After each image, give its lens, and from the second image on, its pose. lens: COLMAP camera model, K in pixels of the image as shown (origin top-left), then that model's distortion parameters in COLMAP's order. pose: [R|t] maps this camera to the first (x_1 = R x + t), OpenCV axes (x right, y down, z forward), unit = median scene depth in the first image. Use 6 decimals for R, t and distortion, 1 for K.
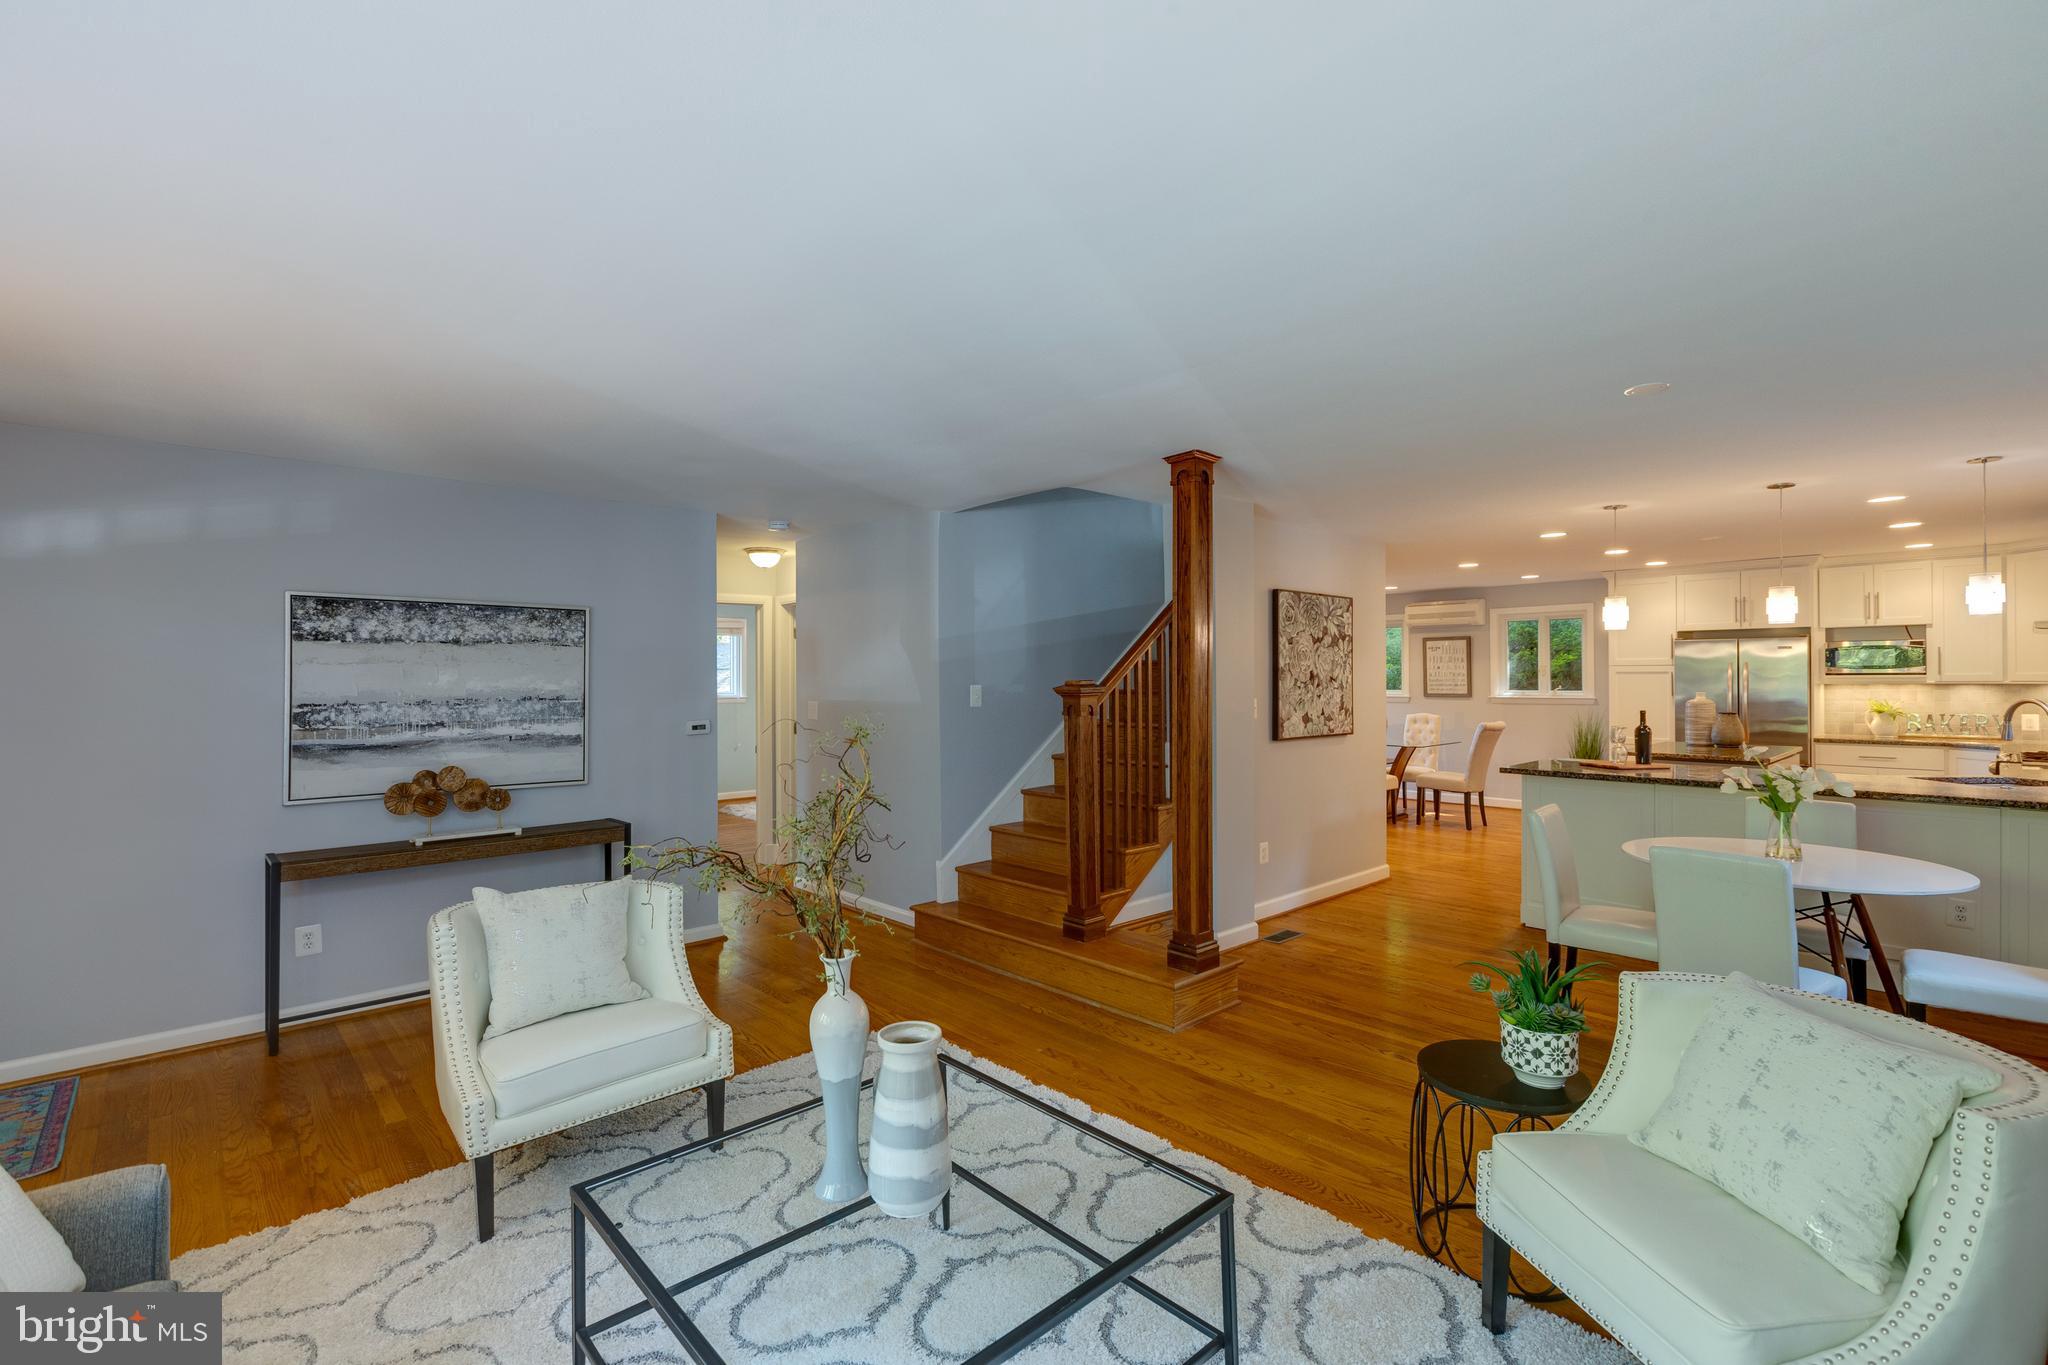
lens RADIAL K [[909.0, 0, 1027.2], [0, 909.0, 677.5], [0, 0, 1]] dist [0.003606, -0.001300]
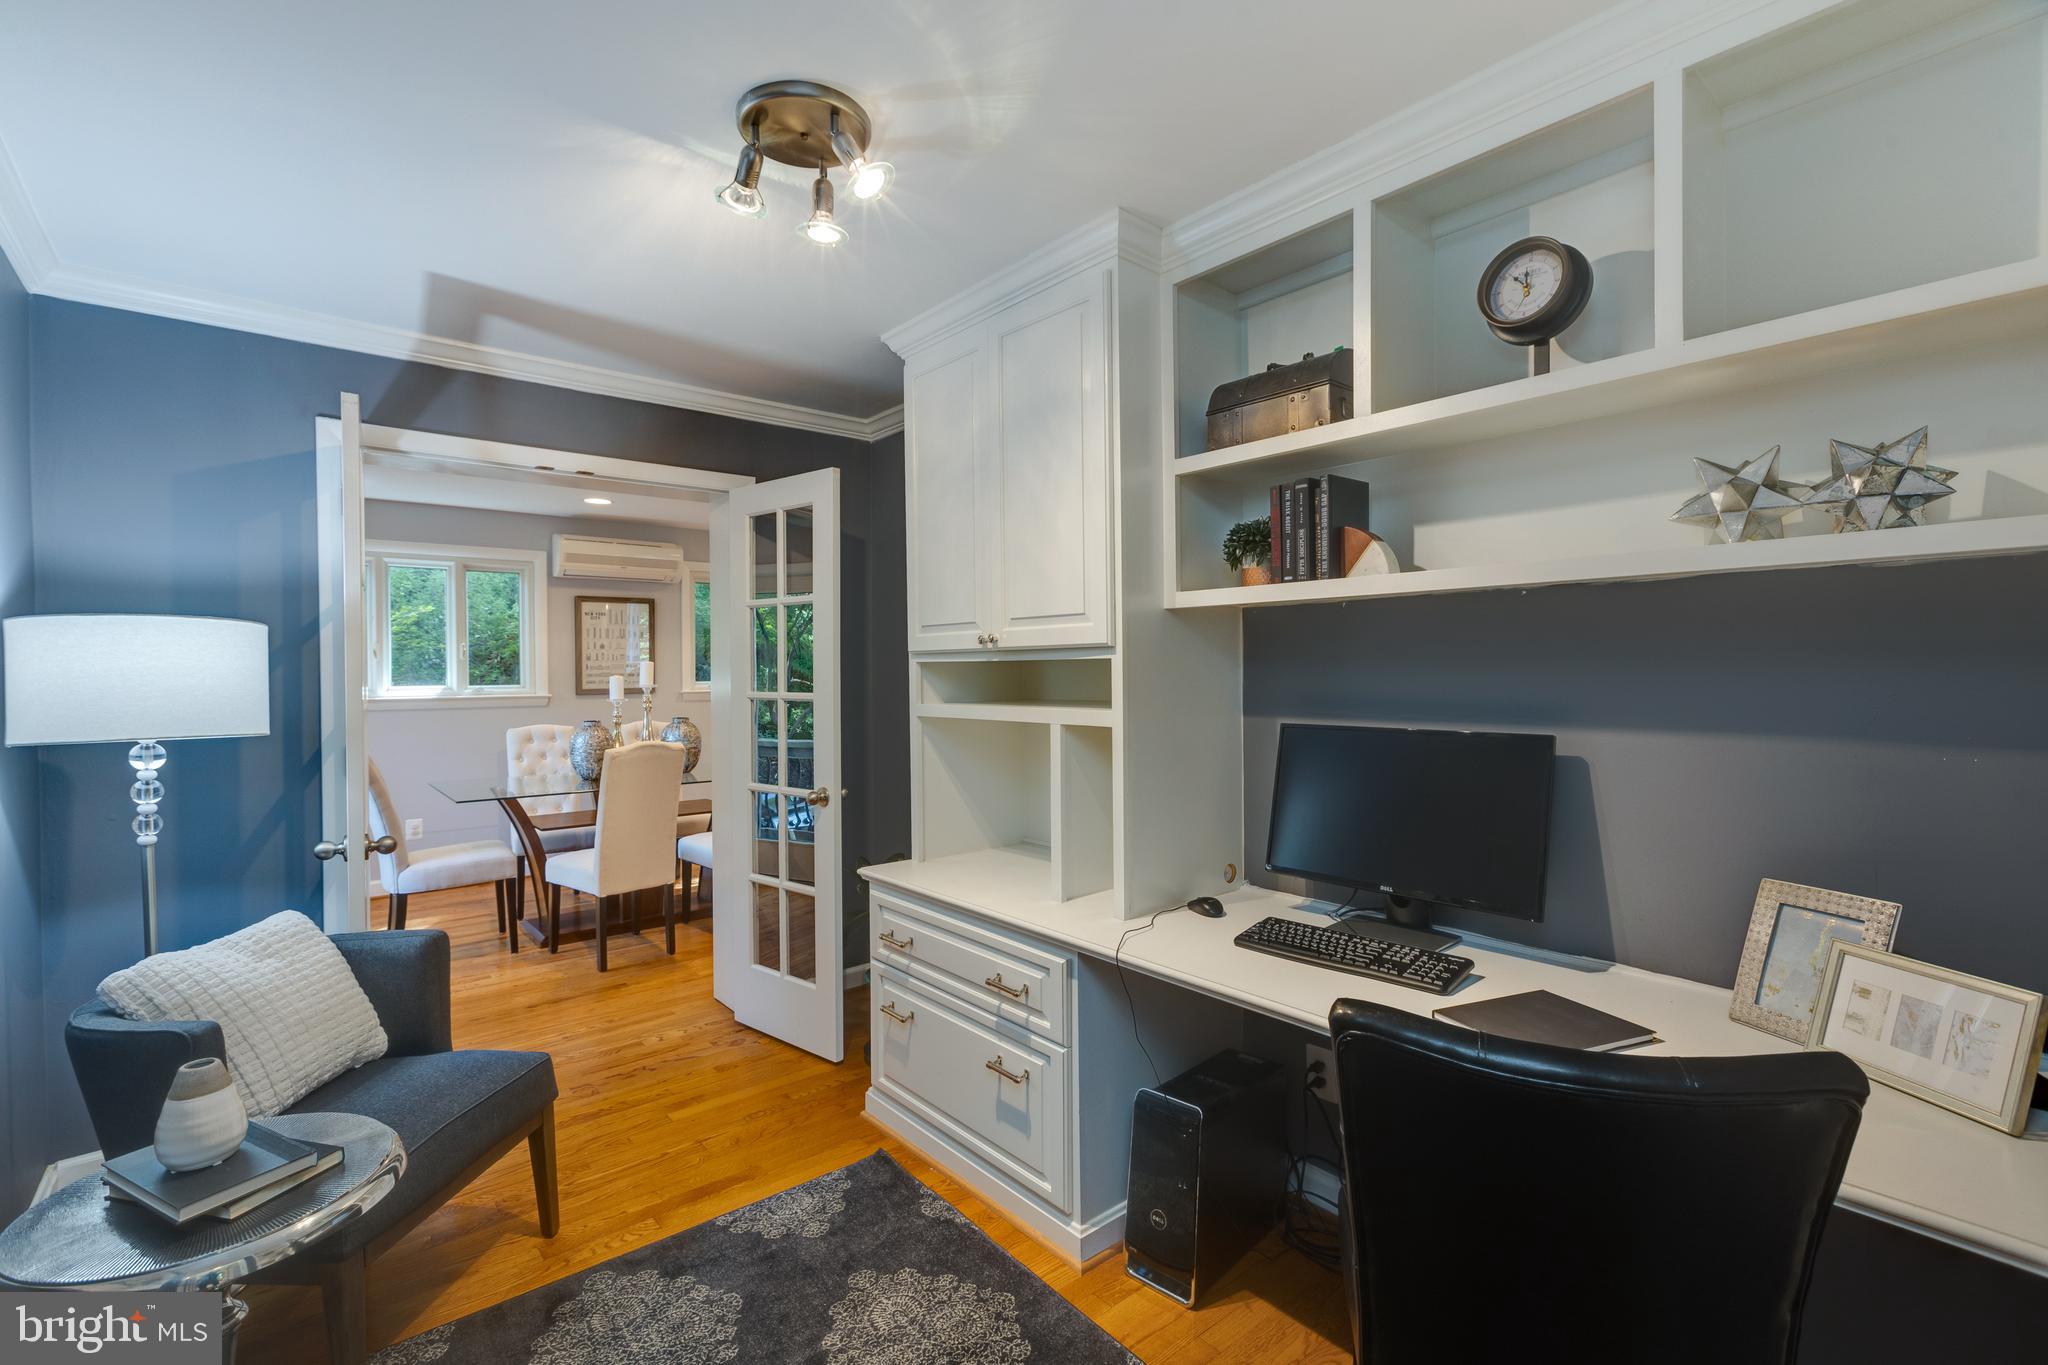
lens RADIAL K [[909.0, 0, 1012.4], [0, 909.0, 668.3], [0, 0, 1]] dist [0.003606, -0.001300]
pose [[0.057134, -0.003468, 0.998361, -0.264073], [-0.004344, 0.999984, 0.003722, 0.000189], [-0.998357, -0.004549, 0.057118, 1.287425]]
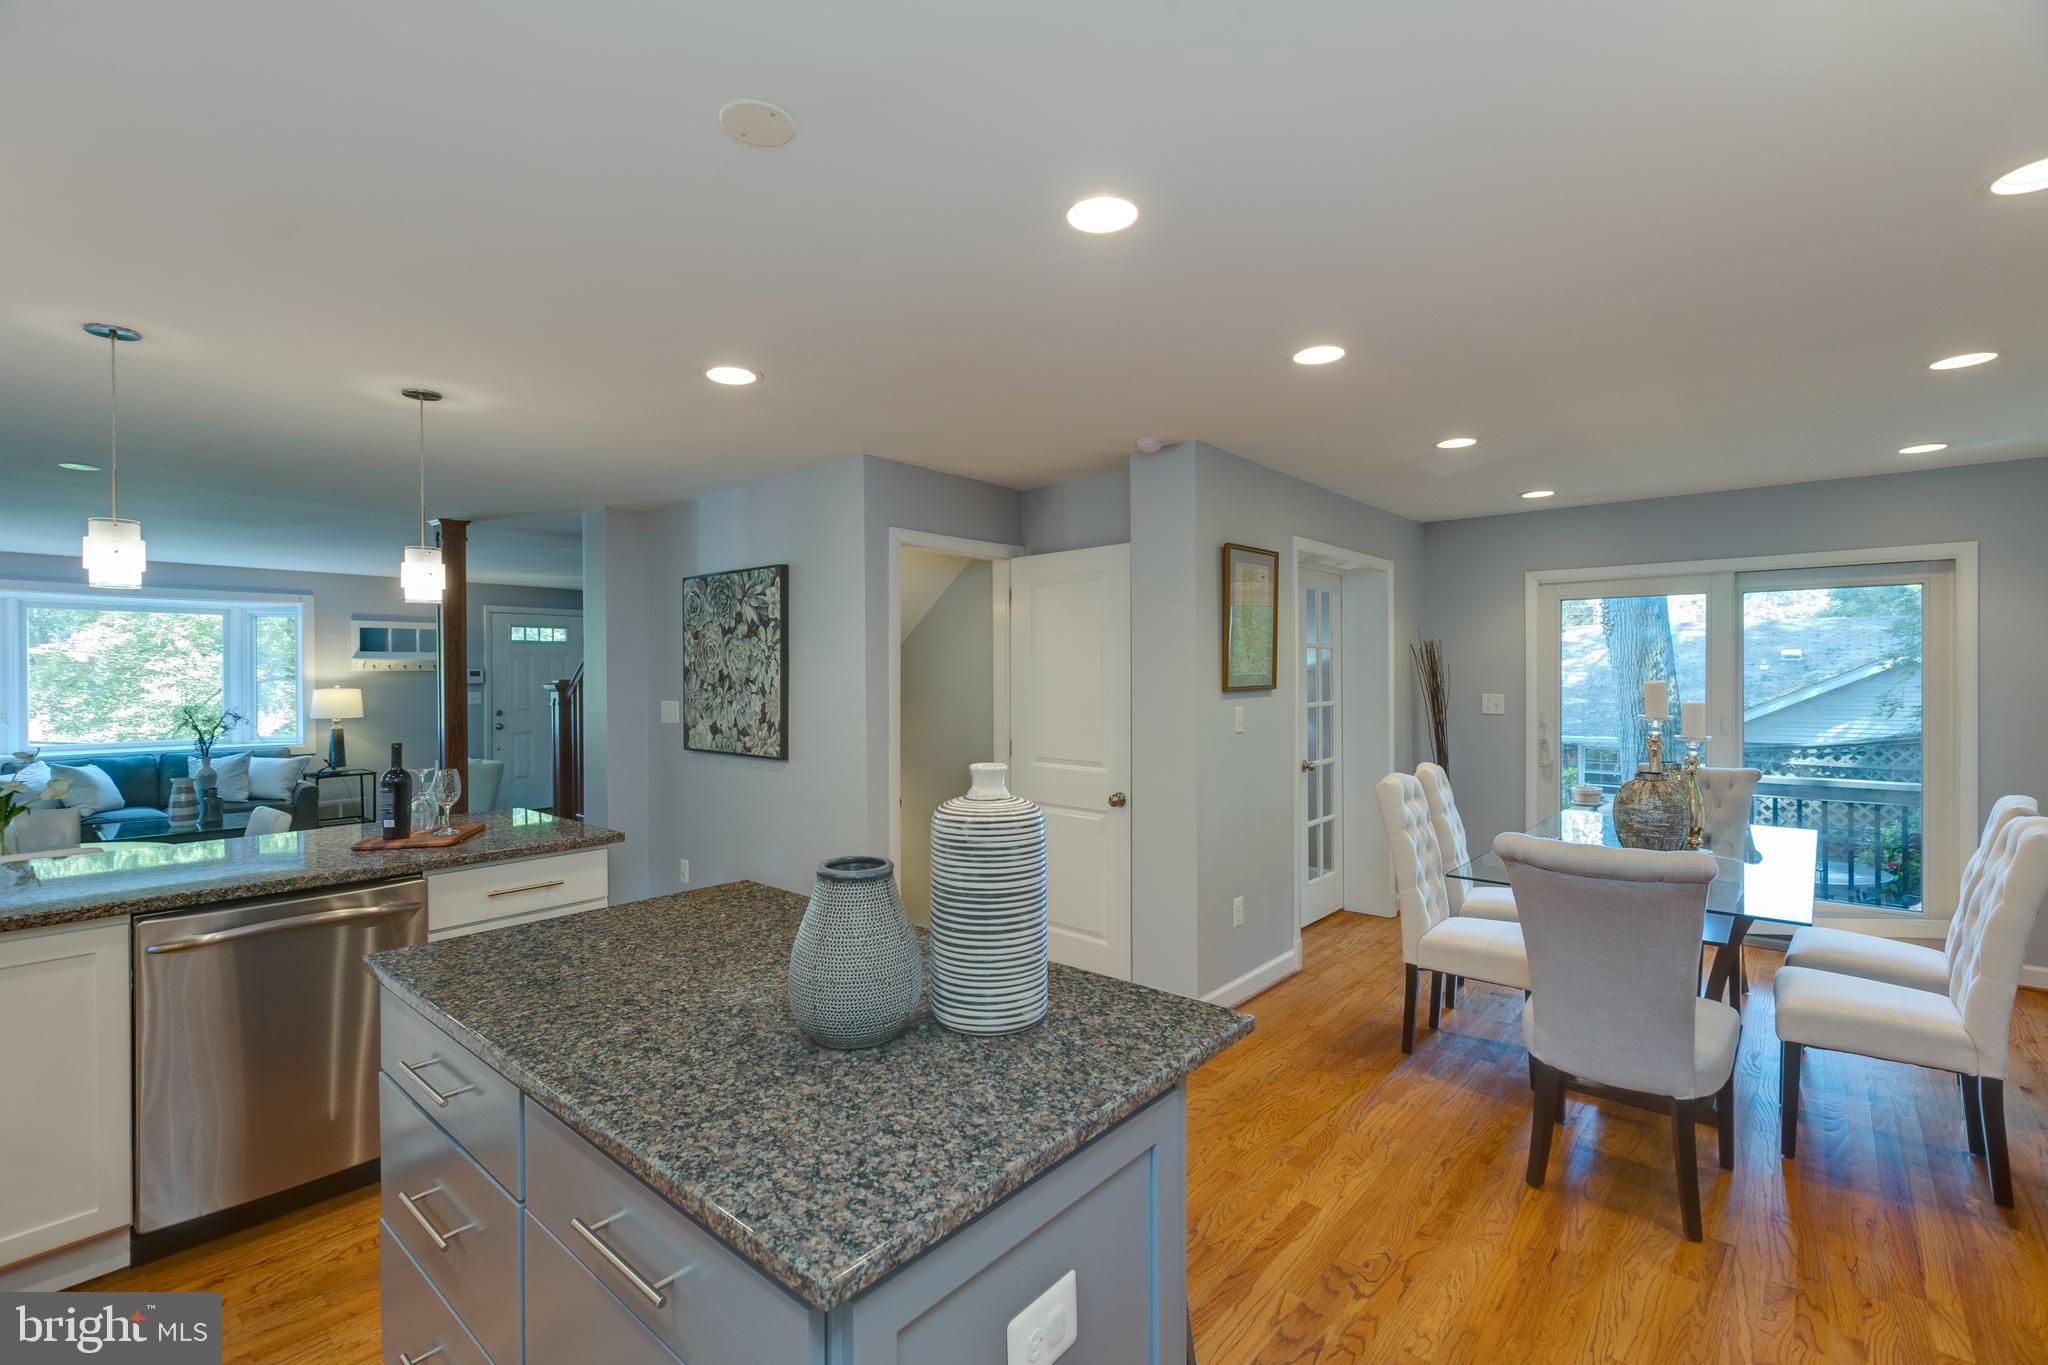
lens RADIAL K [[909.0, 0, 1030.6], [0, 909.0, 671.8], [0, 0, 1]] dist [0.003606, -0.001300]
pose [[0.106877, 0.001773, -0.994271, 1.174179], [0.004863, 0.999986, 0.002306, -0.006656], [0.994260, -0.005082, 0.106867, 1.223491]]
